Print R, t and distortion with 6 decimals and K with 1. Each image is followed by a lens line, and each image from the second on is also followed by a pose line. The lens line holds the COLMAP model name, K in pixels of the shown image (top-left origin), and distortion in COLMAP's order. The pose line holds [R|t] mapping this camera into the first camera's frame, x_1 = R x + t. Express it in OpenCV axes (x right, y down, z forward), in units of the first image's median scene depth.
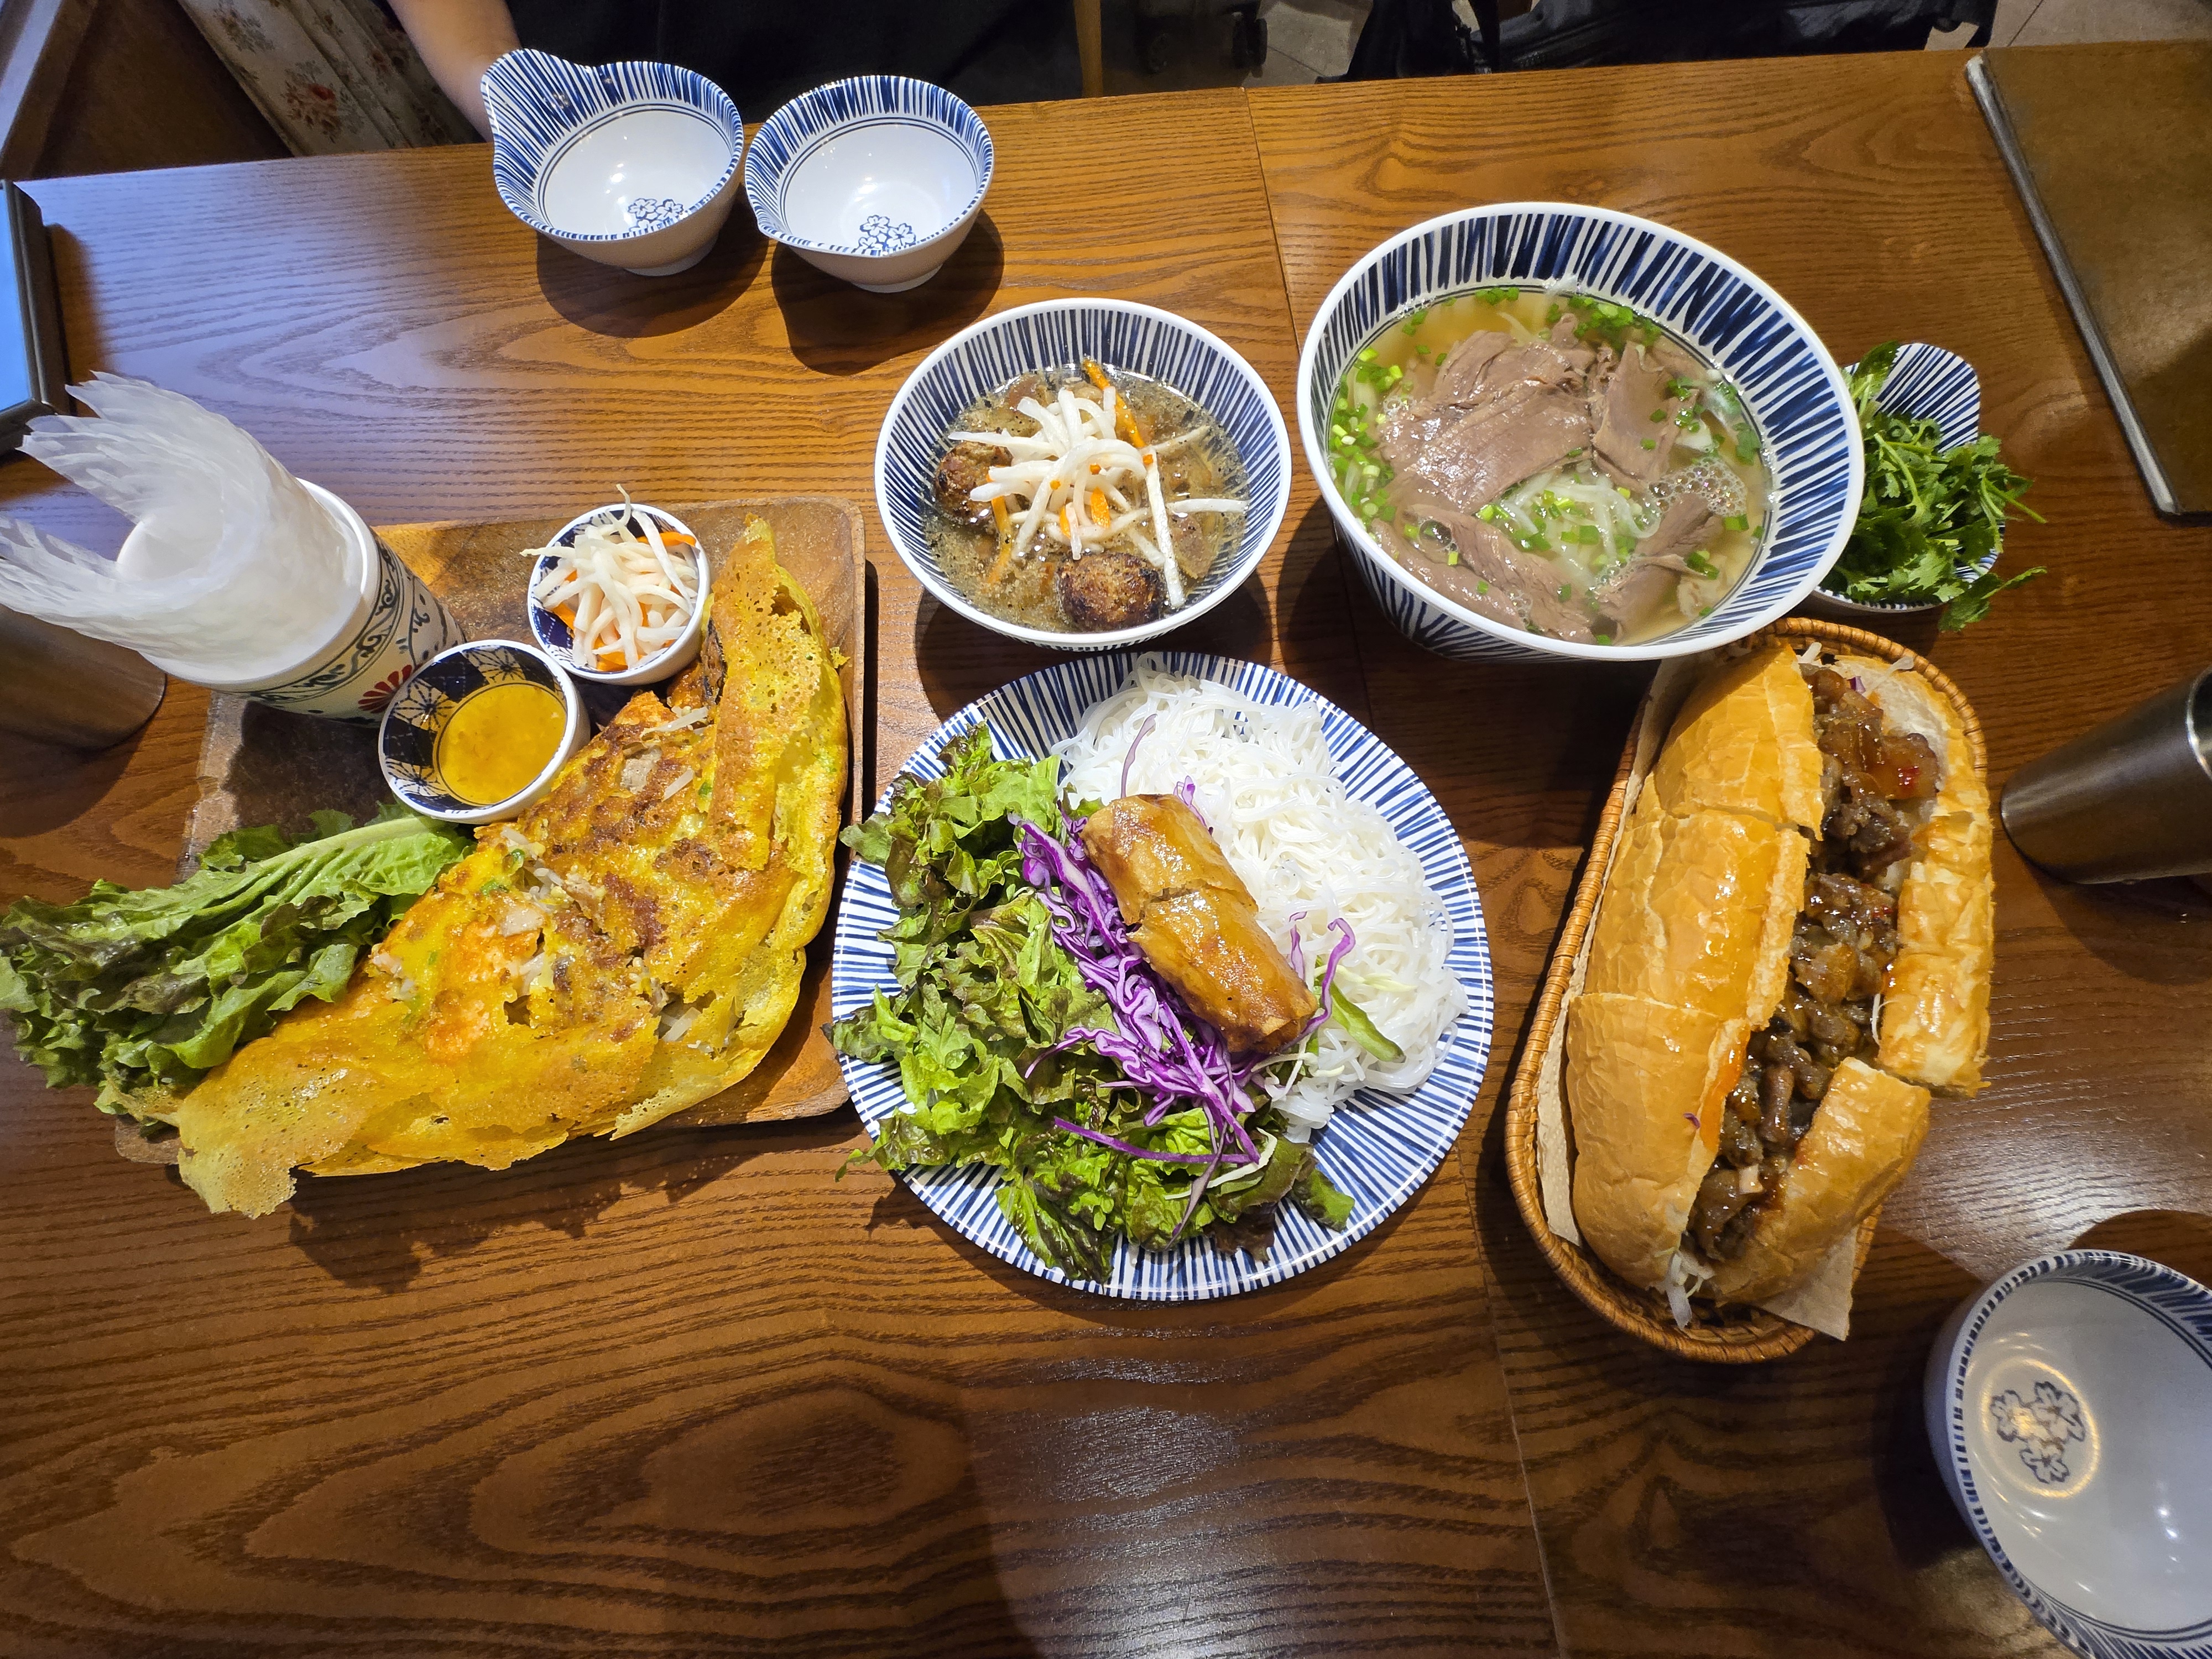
lens RADIAL K [[884.8, 0, 1106.0], [0, 884.8, 829.5], [0, 0, 1]] dist [-0.003697, 0.000546]
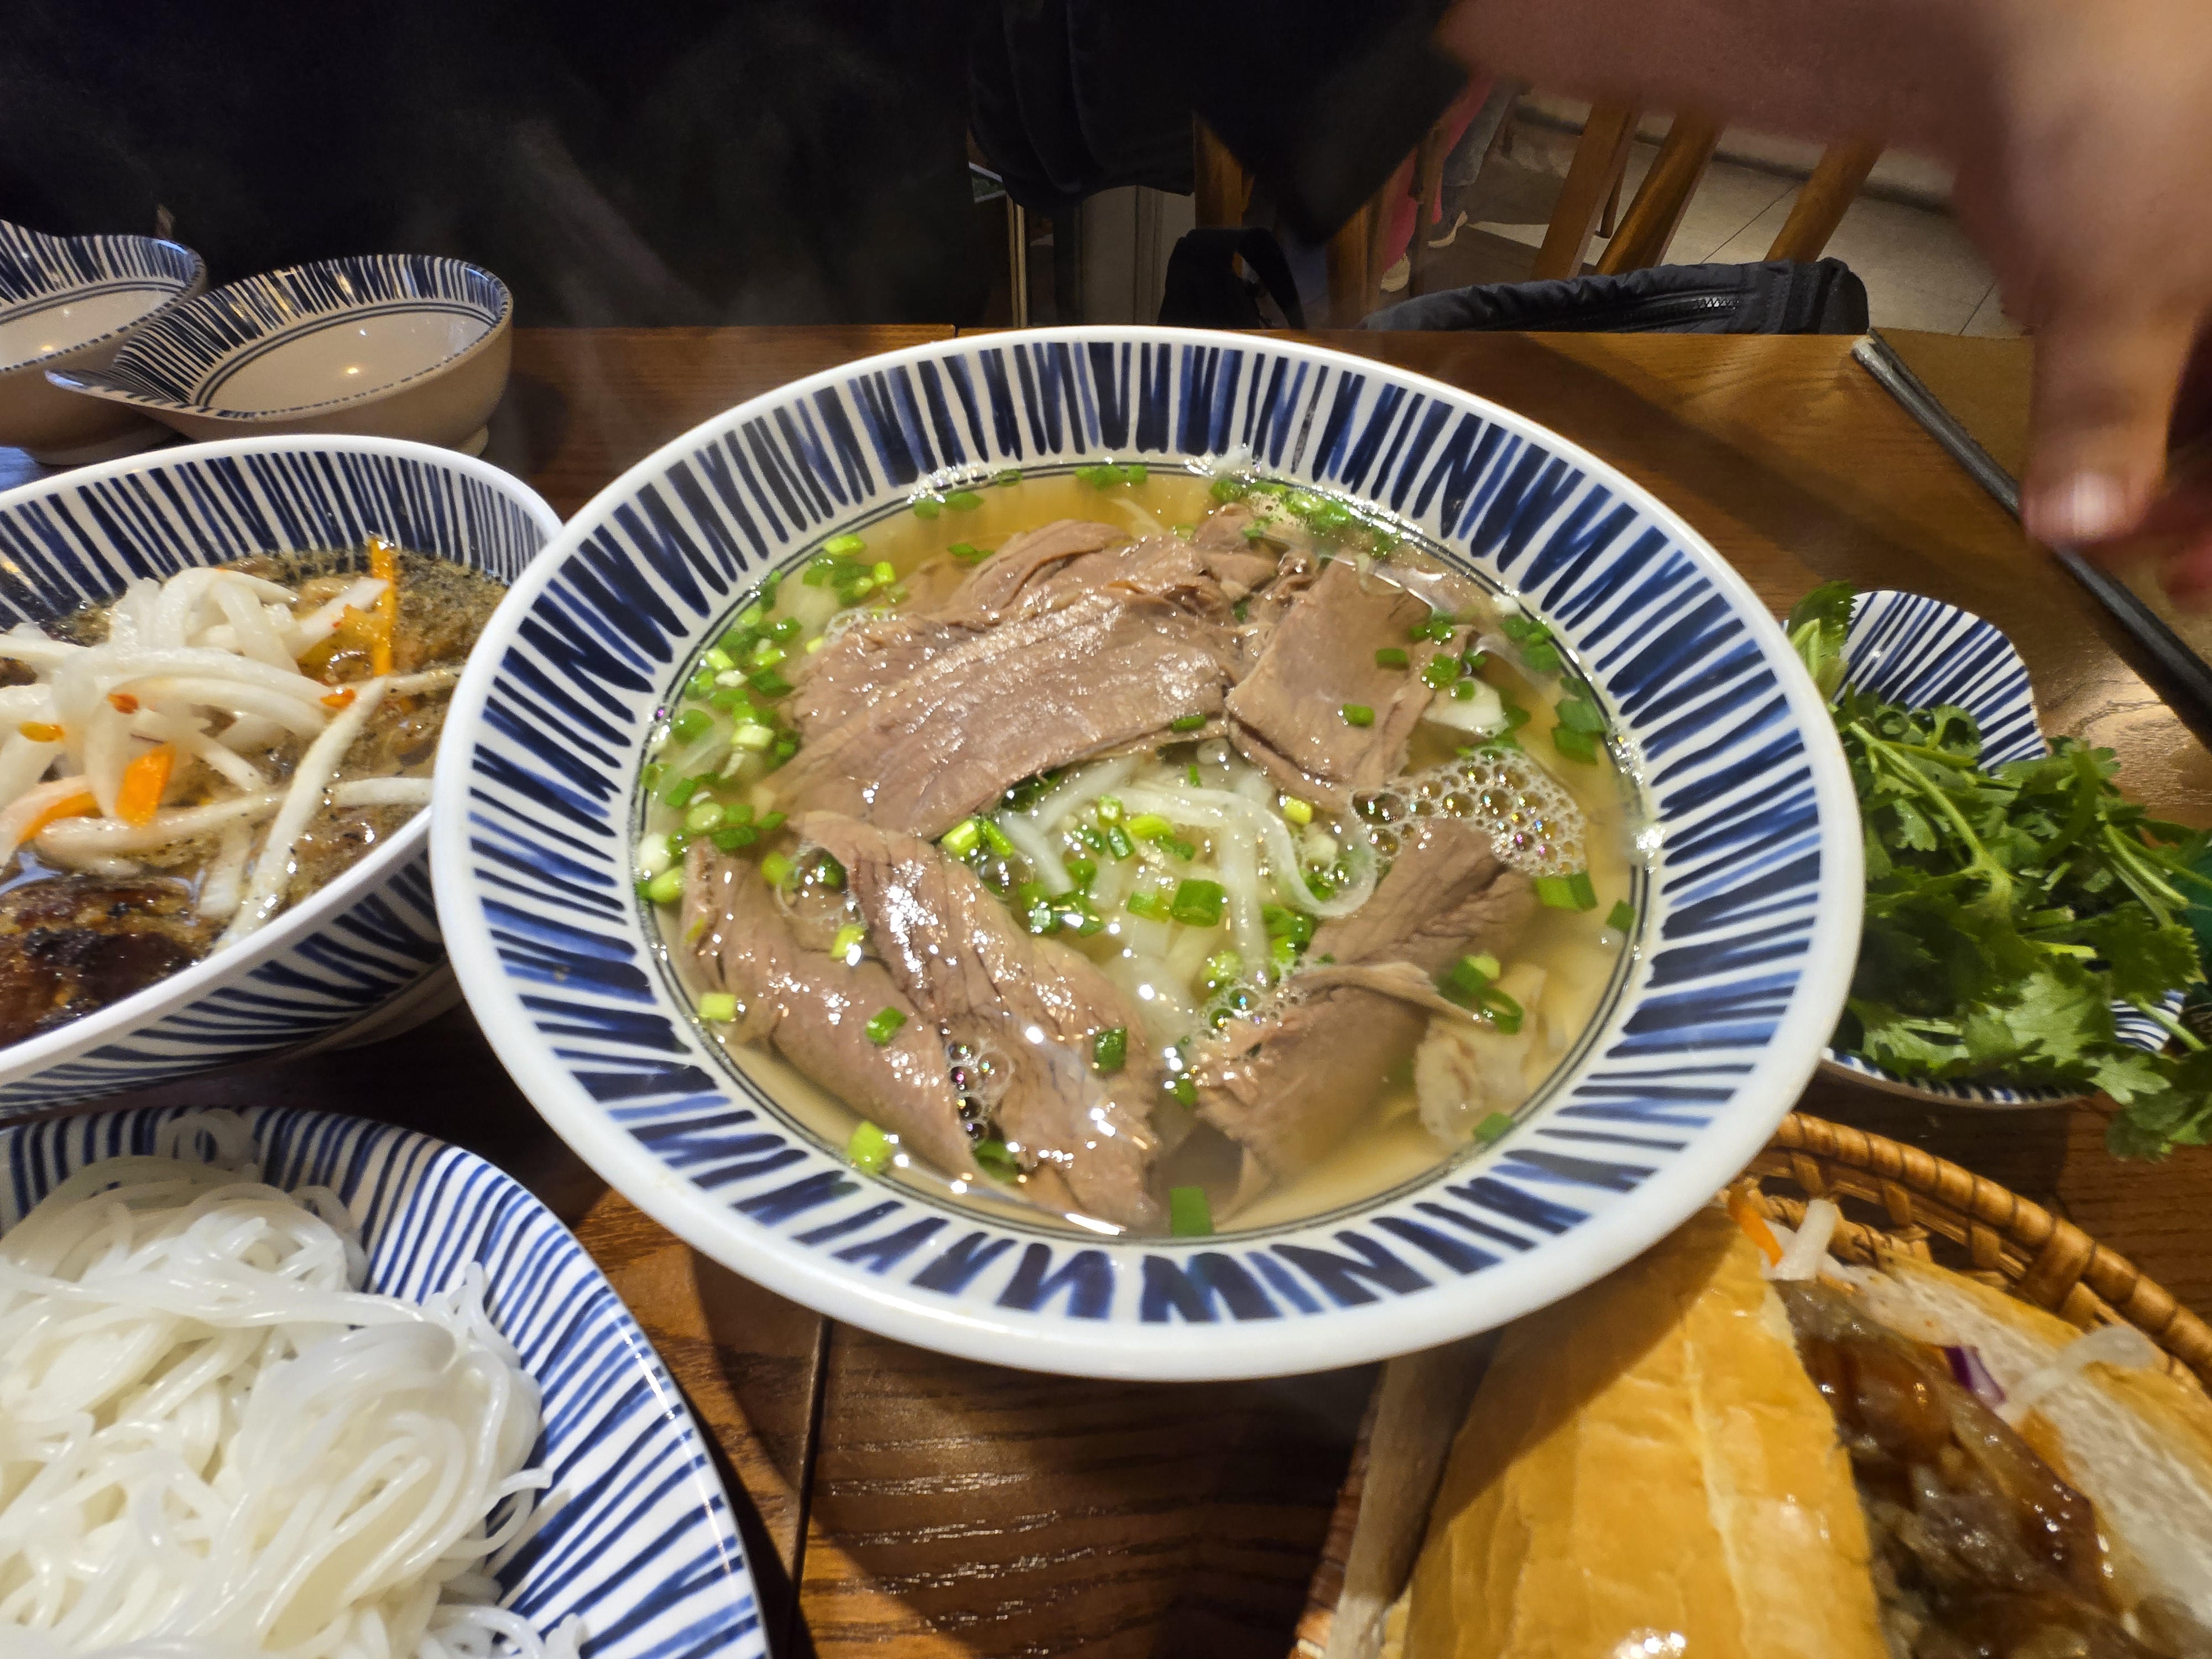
lens RADIAL K [[856.5, 0, 1106.0], [0, 856.5, 829.5], [0, 0, 1]] dist [0.001136, -0.000338]
pose [[0.998548, 0.050051, -0.019926, 0.476246], [-0.053808, 0.944611, -0.323750, -0.219222], [0.002619, 0.324352, 0.945933, 0.573455]]
